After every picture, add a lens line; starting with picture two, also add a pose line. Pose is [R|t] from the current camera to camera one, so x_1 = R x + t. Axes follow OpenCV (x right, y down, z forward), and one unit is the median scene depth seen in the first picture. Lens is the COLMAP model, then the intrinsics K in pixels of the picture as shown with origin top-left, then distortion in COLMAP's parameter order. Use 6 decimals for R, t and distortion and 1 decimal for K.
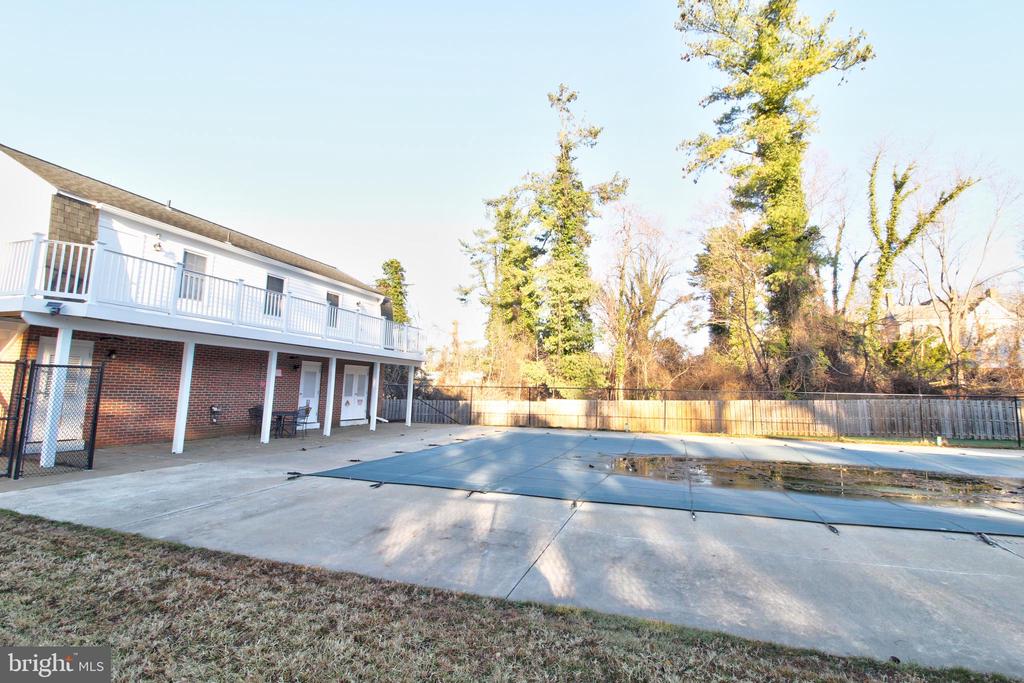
lens RADIAL K [[475.0, 0, 524.2], [0, 475.0, 324.3], [0, 0, 1]] dist [0.000719, -0.013198]
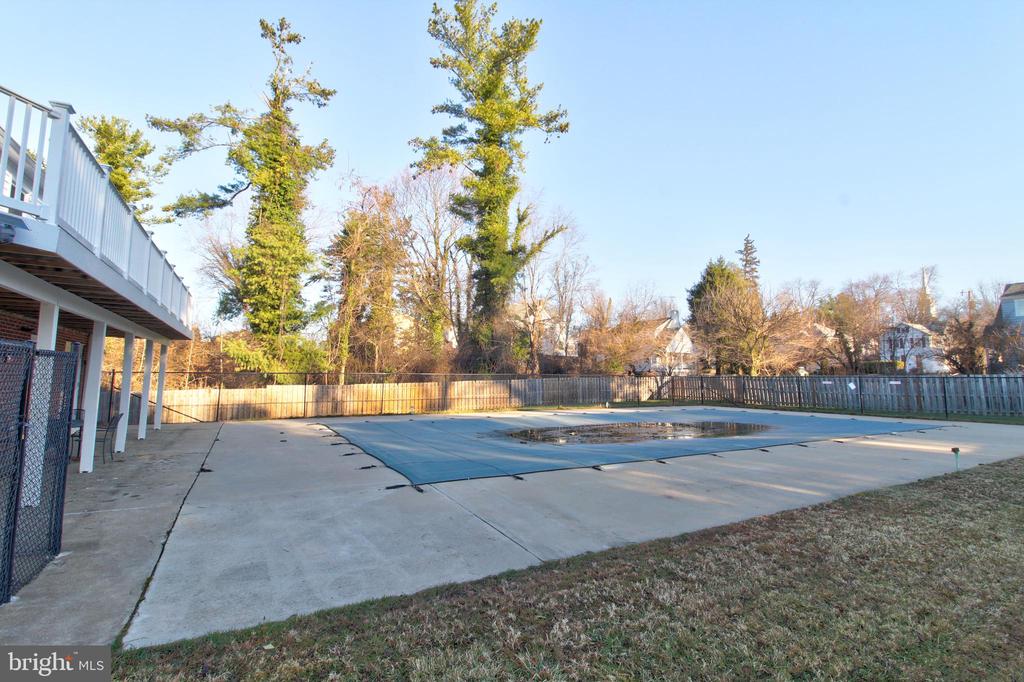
lens RADIAL K [[475.0, 0, 524.2], [0, 475.0, 323.8], [0, 0, 1]] dist [0.000719, -0.013198]
pose [[0.679745, 0.061982, 0.730825, -0.260502], [-0.091367, 0.995817, 0.000525, 0.003444], [-0.727736, -0.067130, 0.682565, 0.081067]]
